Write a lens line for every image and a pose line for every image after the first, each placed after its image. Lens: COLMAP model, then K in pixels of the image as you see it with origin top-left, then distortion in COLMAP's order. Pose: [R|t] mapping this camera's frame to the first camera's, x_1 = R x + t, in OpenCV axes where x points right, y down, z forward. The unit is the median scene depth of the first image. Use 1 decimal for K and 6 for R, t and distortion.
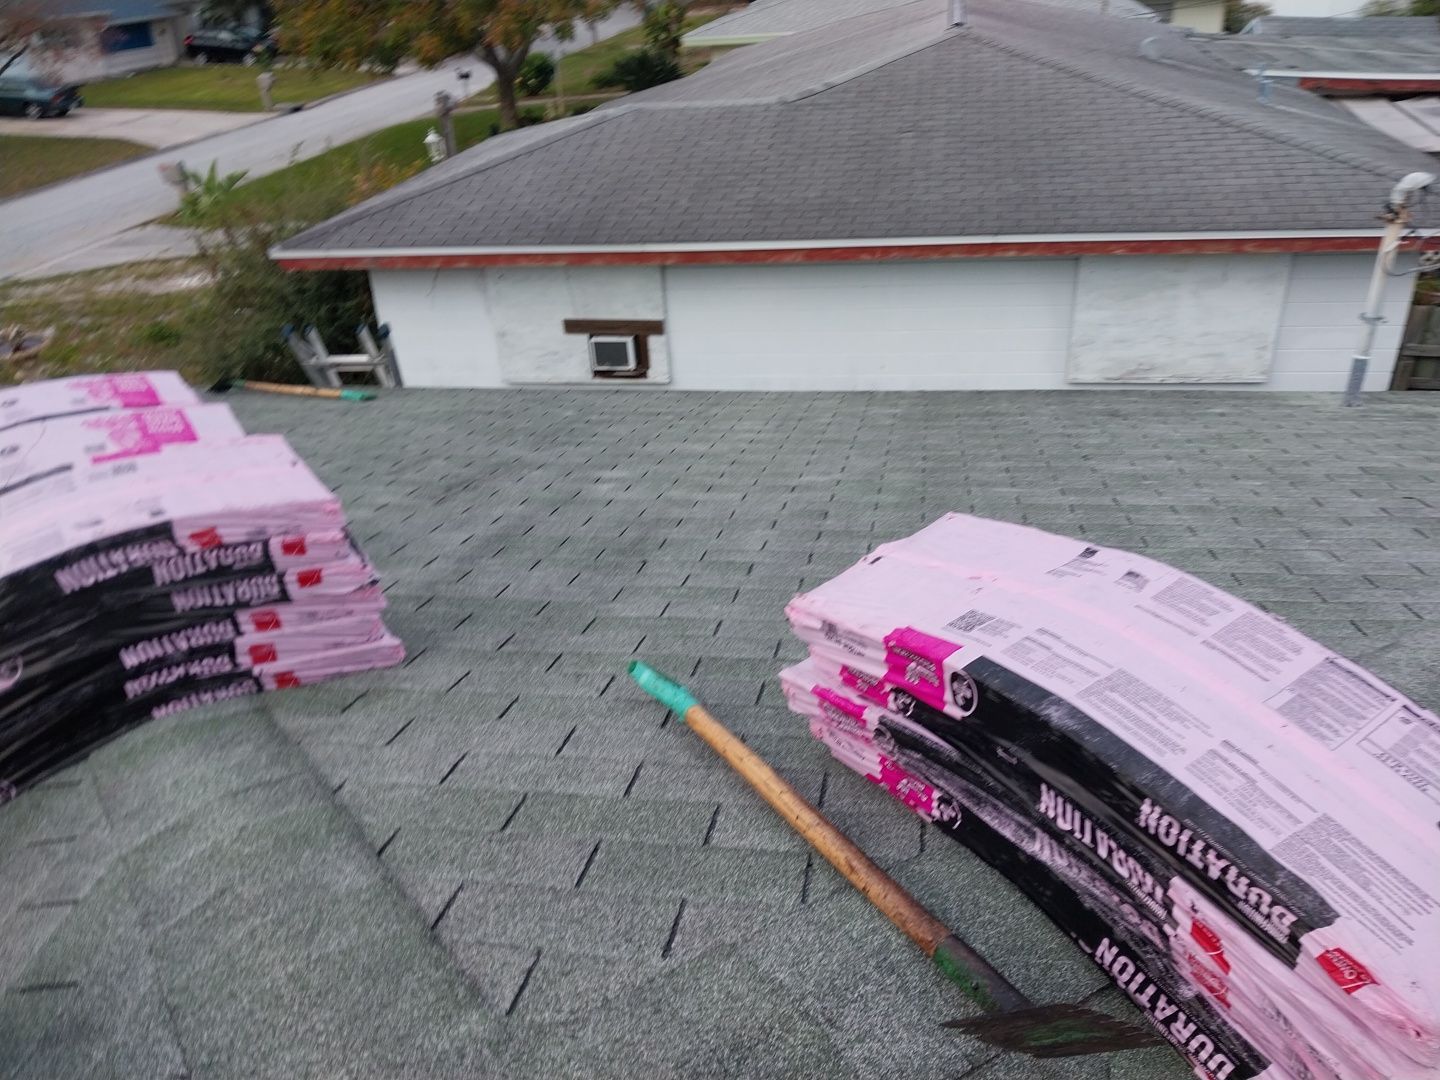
lens RADIAL K [[1208.8, 0, 748.0], [0, 1208.8, 543.7], [0, 0, 1]] dist [0.075290, -0.098923]
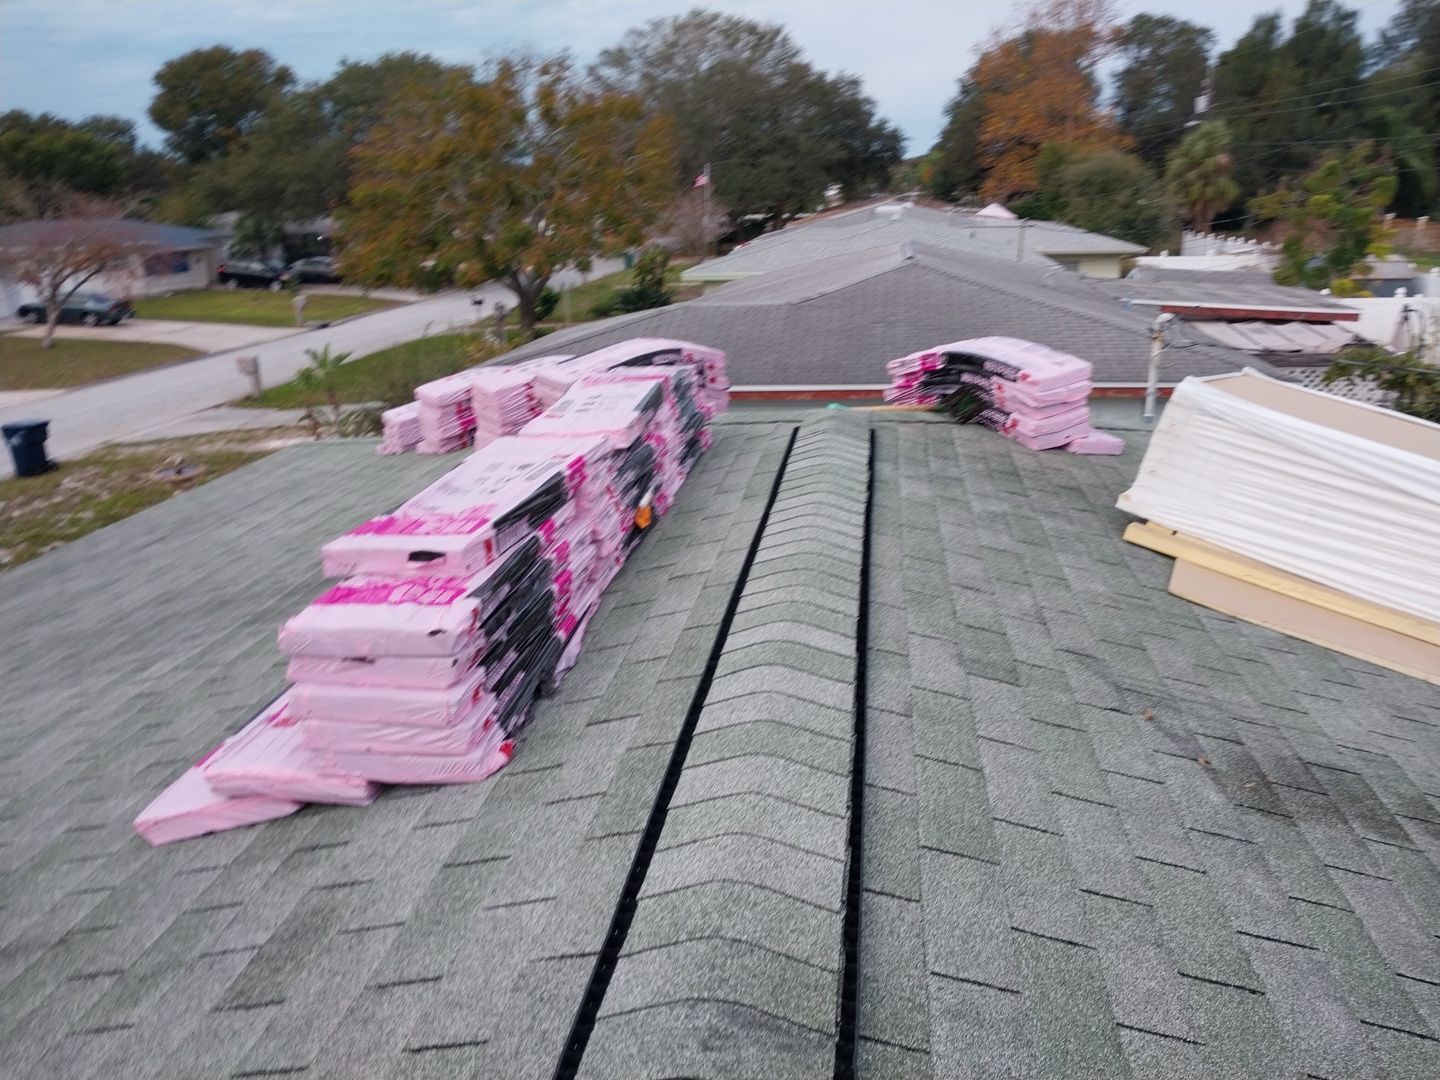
lens RADIAL K [[1208.8, 0, 748.0], [0, 1208.8, 543.7], [0, 0, 1]] dist [0.075290, -0.098923]
pose [[0.998863, 0.022329, 0.042129, -0.157135], [-0.014053, 0.982187, -0.187377, 0.387873], [-0.045563, 0.186572, 0.981384, -0.707414]]
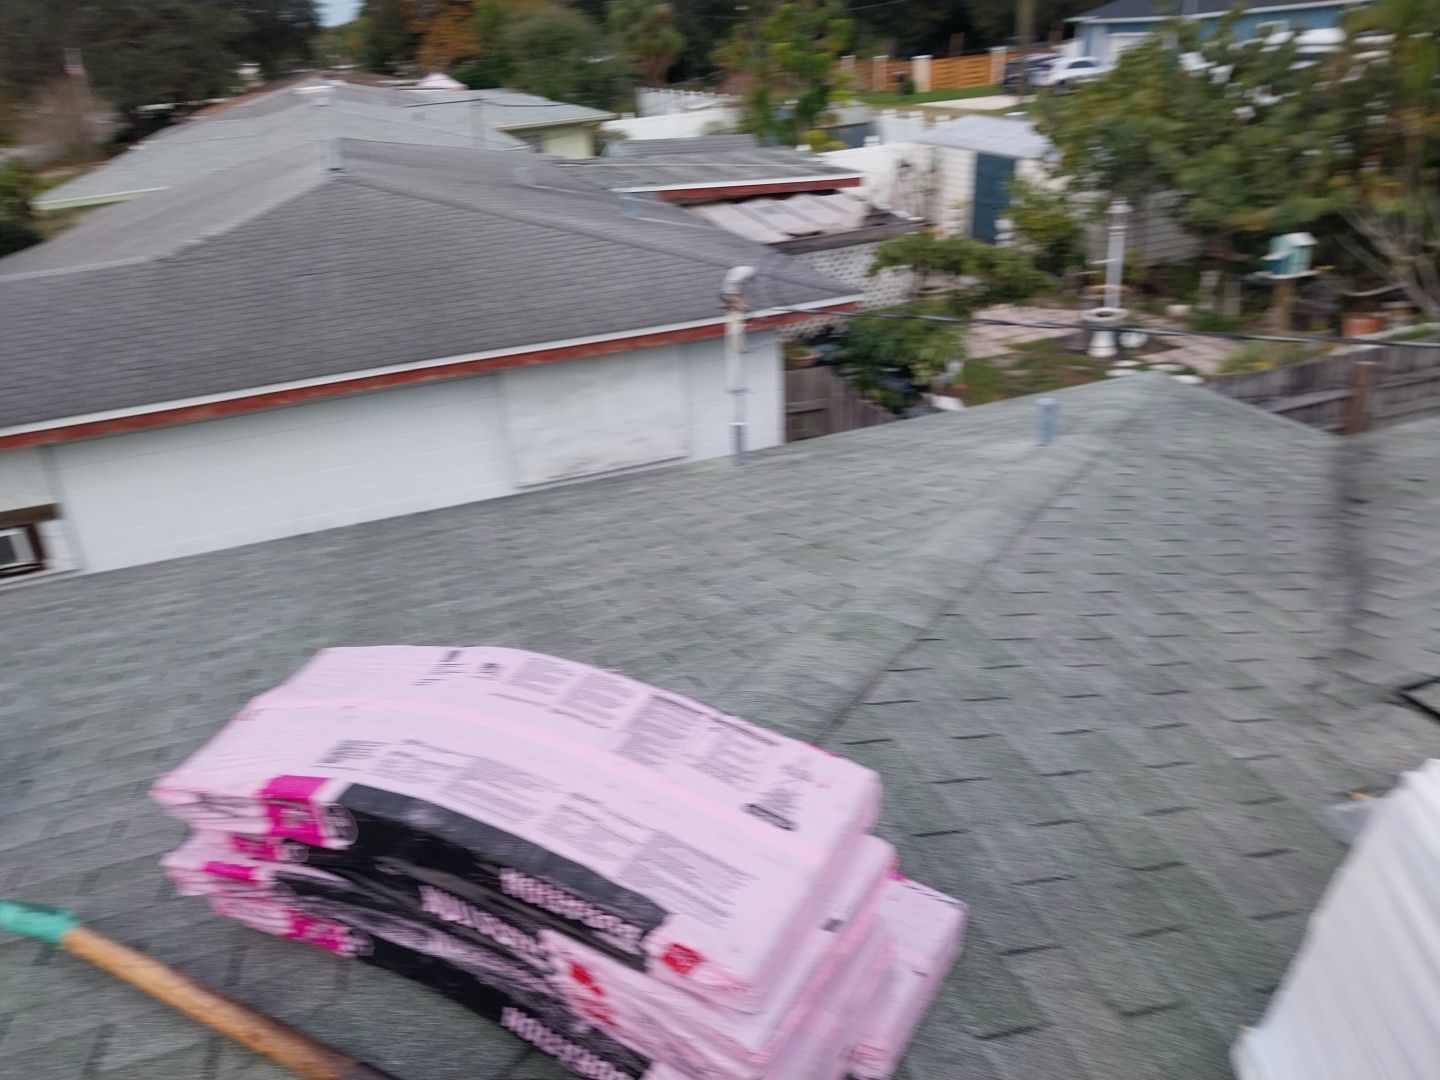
lens RADIAL K [[1185.8, 0, 776.9], [0, 1185.8, 534.0], [0, 0, 1]] dist [0.038871, -0.014955]
pose [[0.884066, -0.208353, 0.418349, 0.042413], [0.247178, 0.968137, -0.040176, 0.006028], [-0.396648, 0.138925, 0.907398, -0.028471]]
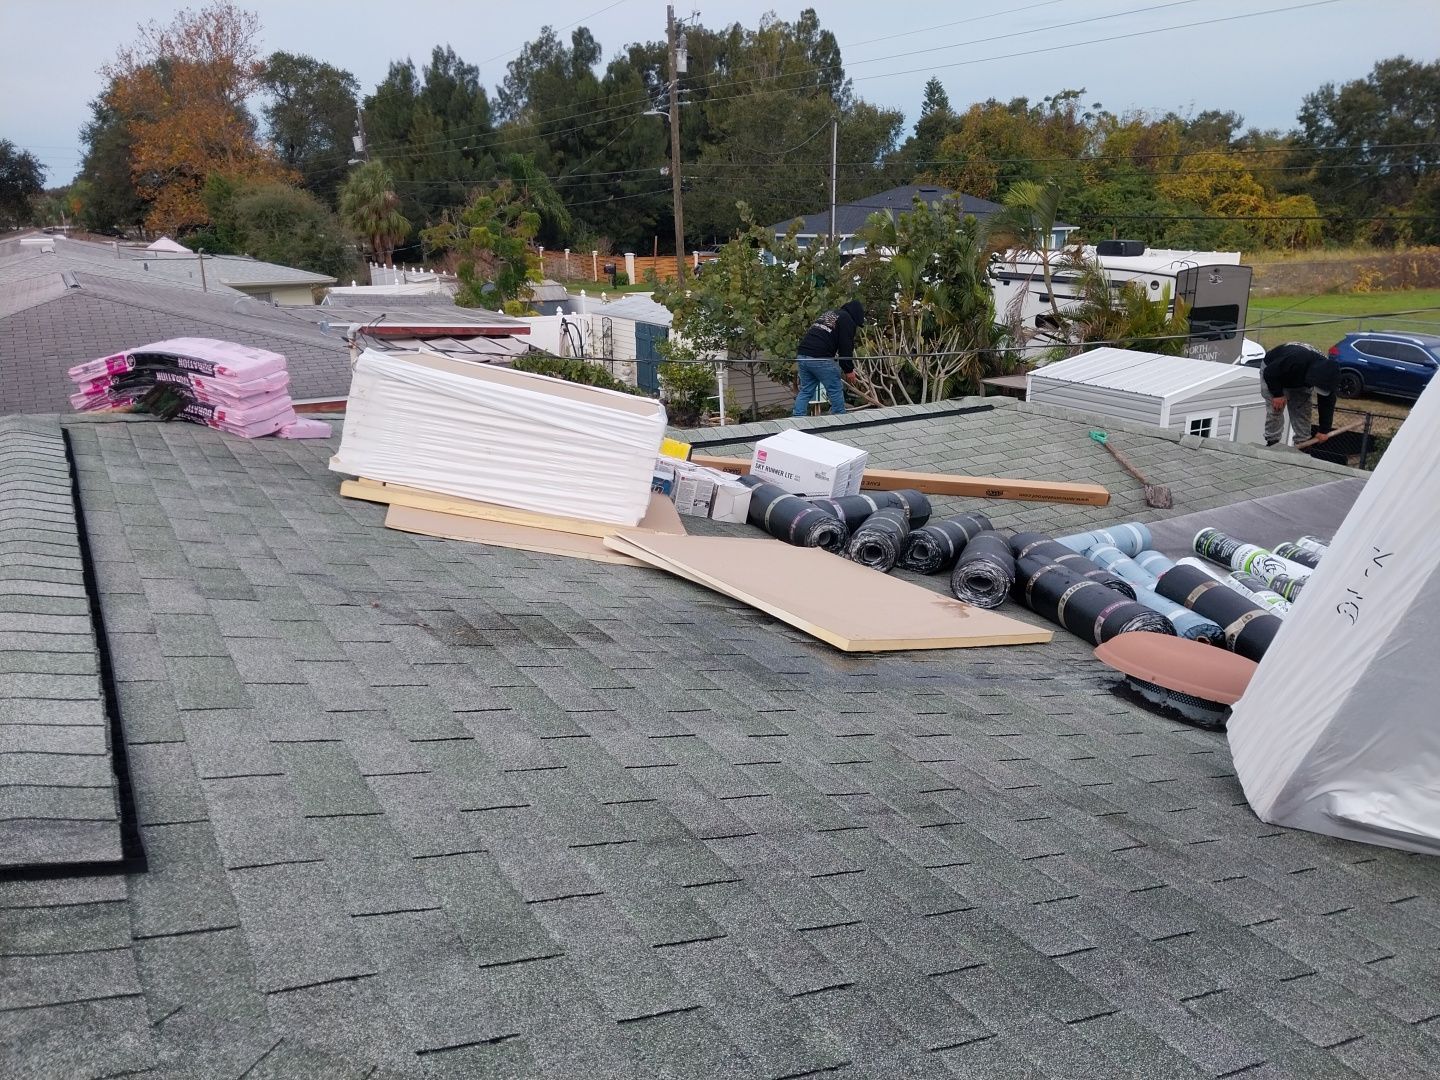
lens RADIAL K [[1124.4, 0, 778.7], [0, 1124.4, 543.0], [0, 0, 1]] dist [0.111761, -0.108224]
pose [[0.763782, -0.148738, 0.628103, -0.169907], [0.277346, 0.954305, -0.111272, 0.439042], [-0.582852, 0.259190, 0.770133, -0.768566]]
